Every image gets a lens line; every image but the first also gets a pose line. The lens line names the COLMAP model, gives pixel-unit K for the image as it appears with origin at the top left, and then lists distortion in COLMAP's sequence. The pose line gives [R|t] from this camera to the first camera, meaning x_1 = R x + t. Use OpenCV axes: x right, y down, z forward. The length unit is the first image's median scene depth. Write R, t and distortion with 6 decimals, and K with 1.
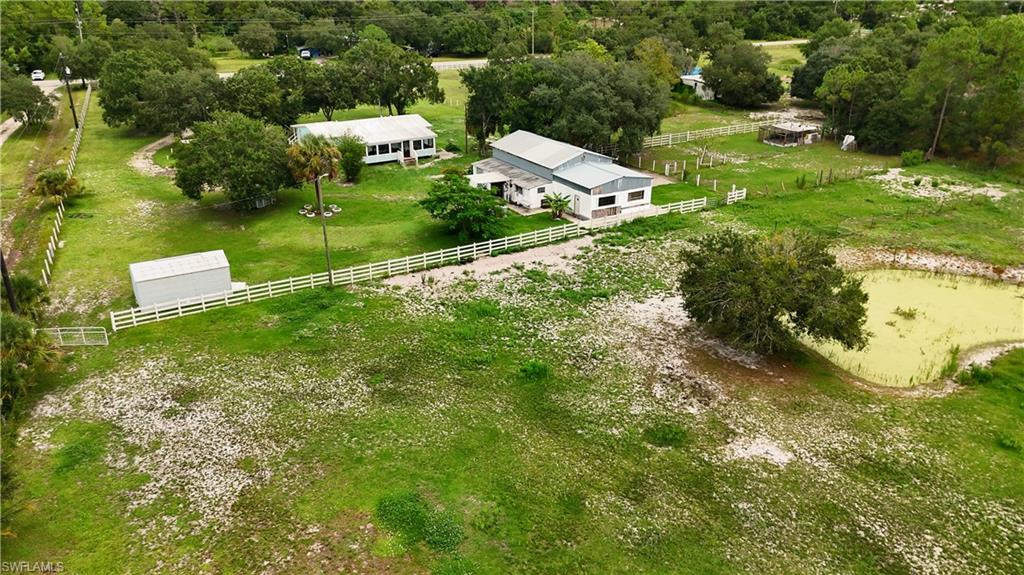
lens RADIAL K [[742.0, 0, 510.2], [0, 742.0, 287.6], [0, 0, 1]] dist [0.044413, -0.017440]
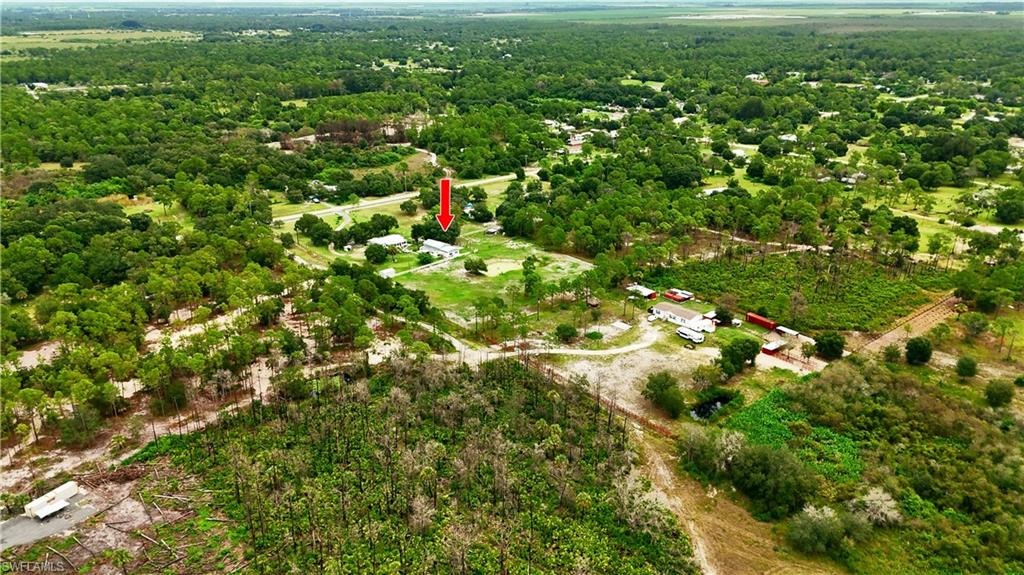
lens RADIAL K [[742.0, 0, 511.8], [0, 742.0, 286.4], [0, 0, 1]] dist [0.044413, -0.017440]
pose [[0.964286, -0.091135, 0.248689, -0.758489], [0.101659, 0.994373, -0.029780, 0.301977], [-0.244576, 0.053998, 0.968125, -4.053157]]
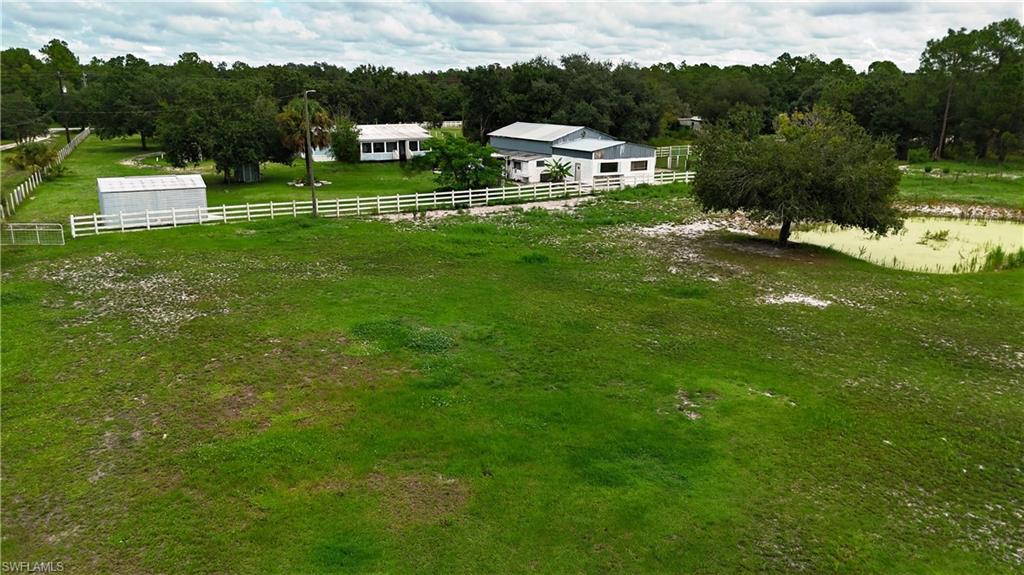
lens RADIAL K [[742.0, 0, 510.7], [0, 742.0, 291.7], [0, 0, 1]] dist [0.044413, -0.017440]
pose [[0.999994, 0.000308, 0.003436, 0.000097], [0.000182, 0.989905, -0.141730, 0.175775], [-0.003445, 0.141730, 0.989899, 0.072546]]
